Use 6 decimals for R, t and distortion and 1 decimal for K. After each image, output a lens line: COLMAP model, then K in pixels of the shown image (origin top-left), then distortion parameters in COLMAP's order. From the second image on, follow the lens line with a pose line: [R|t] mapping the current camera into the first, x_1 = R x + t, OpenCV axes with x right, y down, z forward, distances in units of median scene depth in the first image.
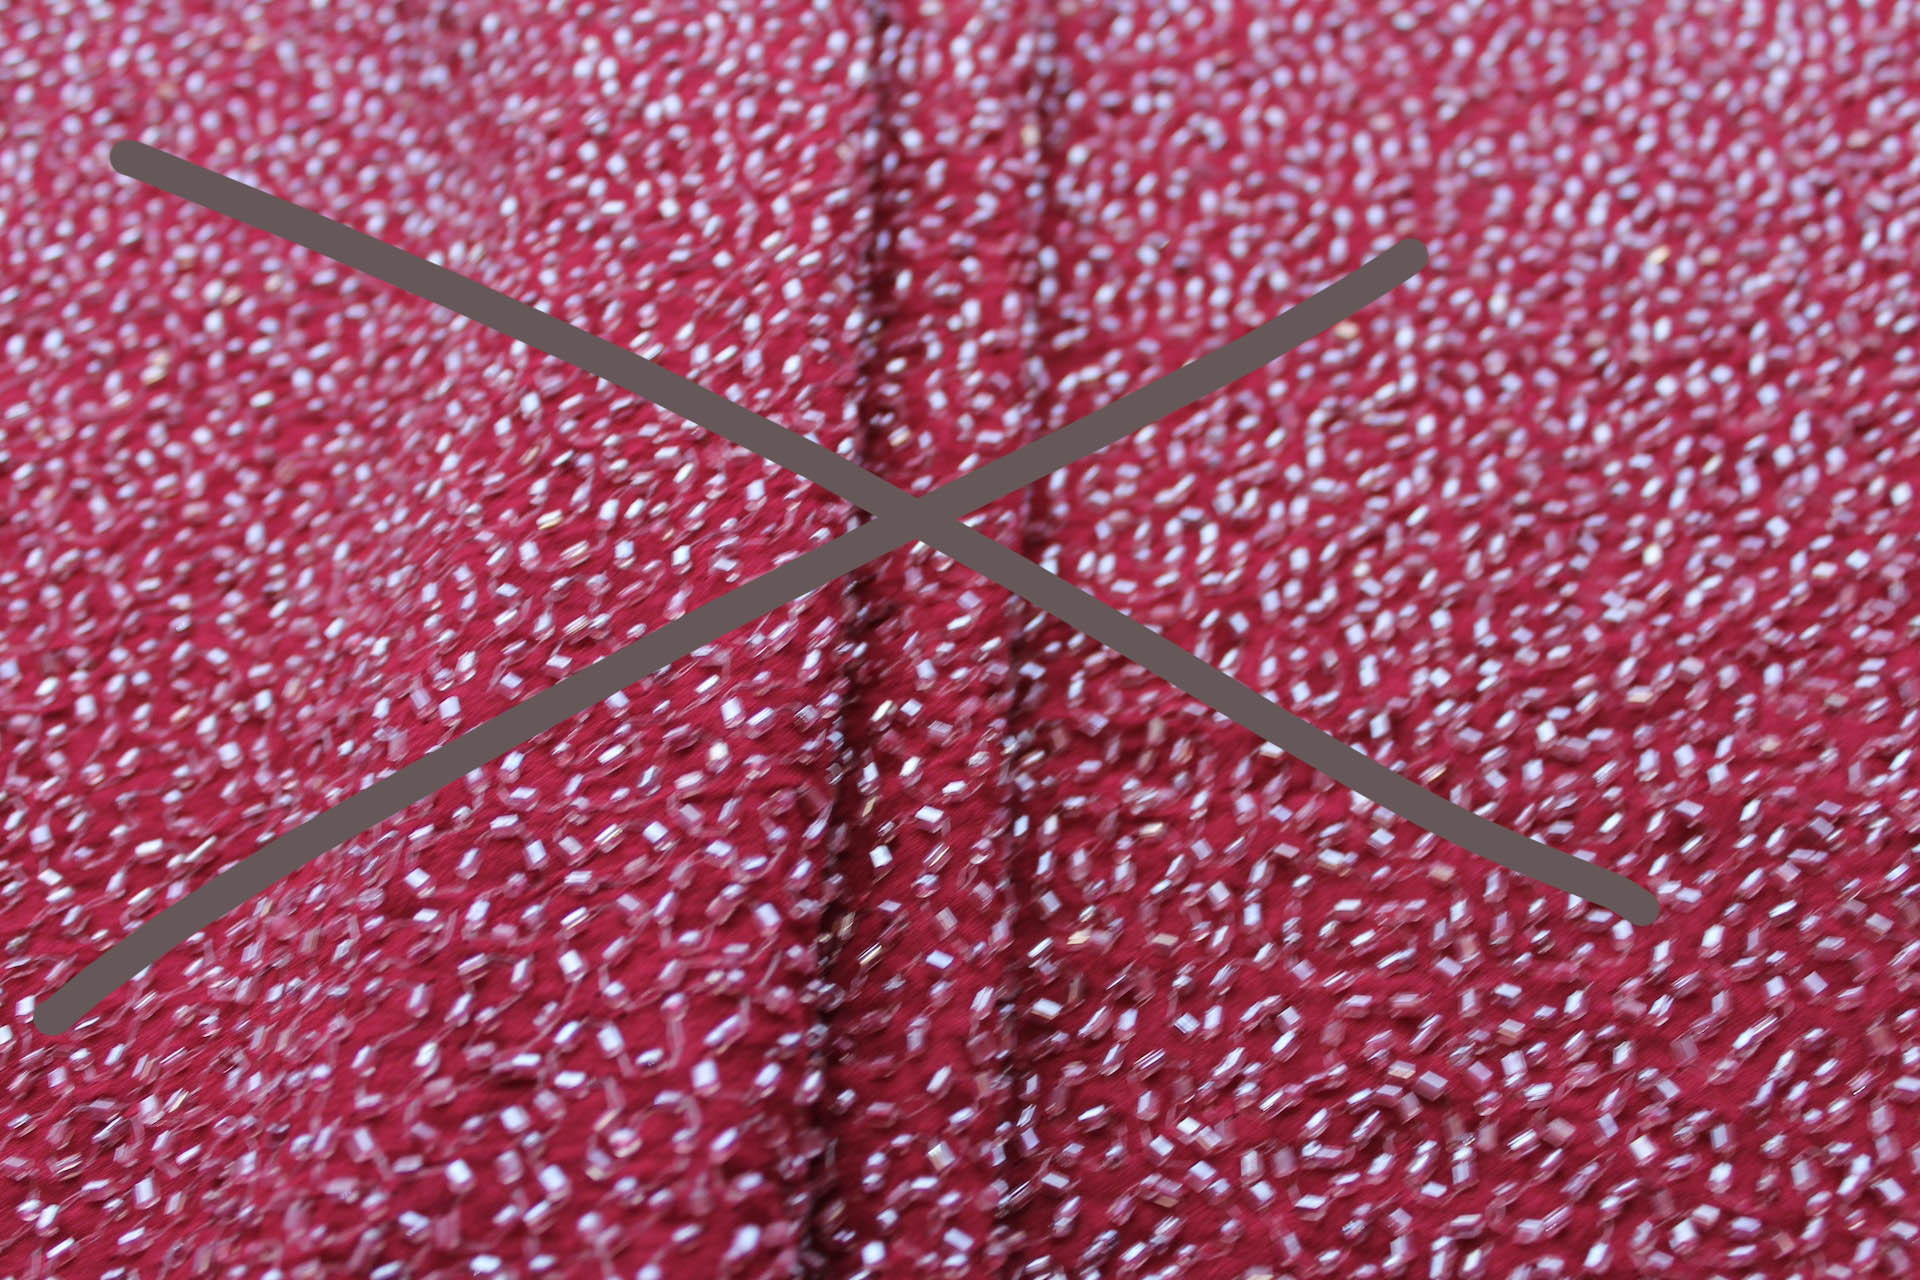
lens RADIAL K [[2371.7, 0, 961.6], [0, 2371.7, 642.4], [0, 0, 1]] dist [-0.111027, 0.000000]
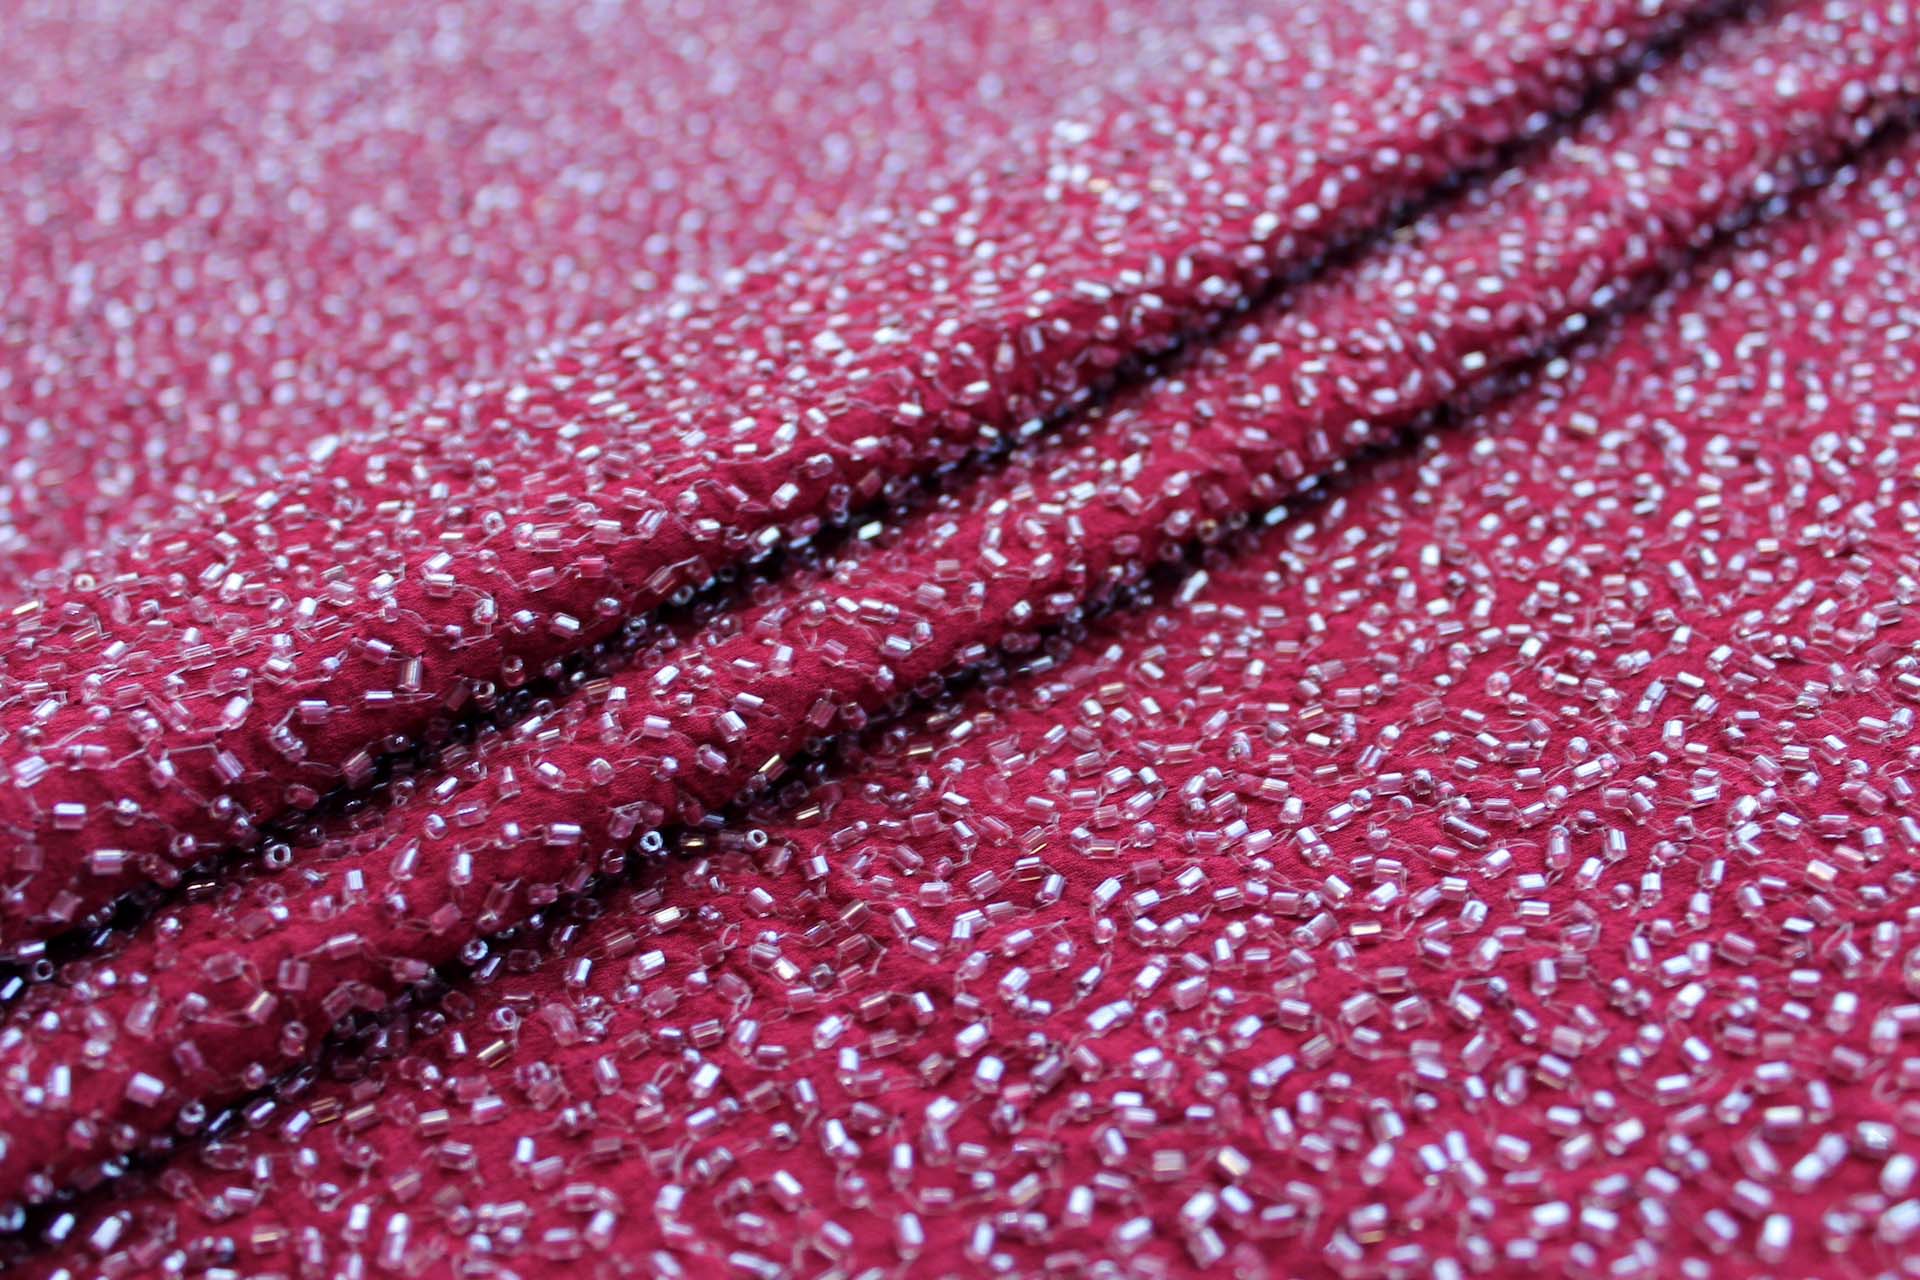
lens RADIAL K [[2371.7, 0, 961.2], [0, 2371.7, 638.5], [0, 0, 1]] dist [-0.111027, 0.000000]
pose [[0.640192, 0.441376, -0.628762, 0.557829], [-0.581380, 0.813362, -0.020988, -0.040682], [0.502147, 0.378985, 0.777315, 0.376329]]
